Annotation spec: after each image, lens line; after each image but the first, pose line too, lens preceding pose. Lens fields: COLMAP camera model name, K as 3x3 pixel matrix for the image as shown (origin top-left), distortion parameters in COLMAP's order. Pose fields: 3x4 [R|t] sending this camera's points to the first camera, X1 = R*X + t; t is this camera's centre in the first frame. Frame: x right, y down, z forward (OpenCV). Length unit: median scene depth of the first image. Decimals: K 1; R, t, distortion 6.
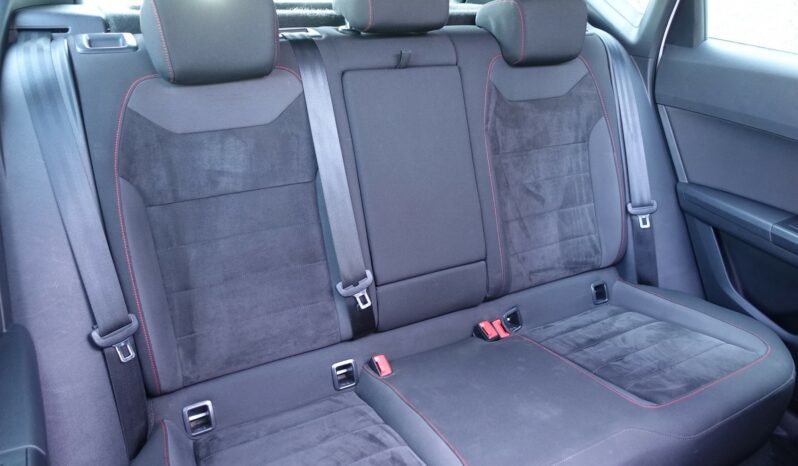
lens RADIAL K [[540.2, 0, 399.0], [0, 540.2, 233.0], [0, 0, 1]] dist [-0.007791, -0.000556]
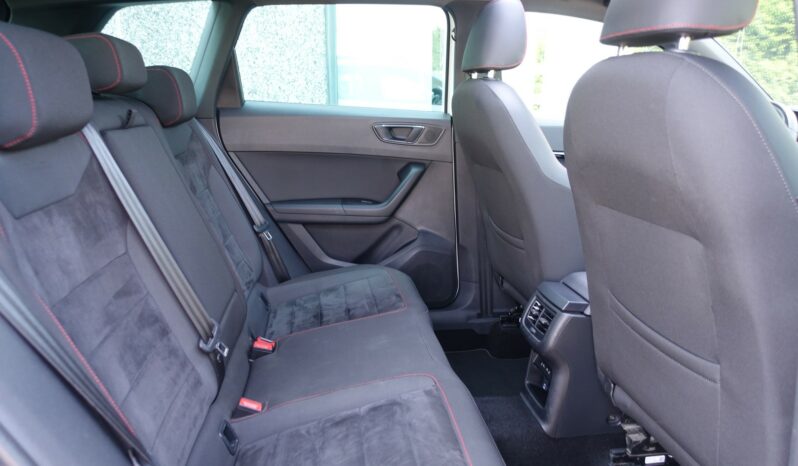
lens RADIAL K [[540.2, 0, 399.0], [0, 540.2, 233.0], [0, 0, 1]] dist [-0.007791, -0.000556]
pose [[0.310676, -0.214254, 0.926054, -0.780157], [0.361802, 0.927582, 0.093229, -0.042774], [-0.878965, 0.306084, 0.365695, 0.265922]]
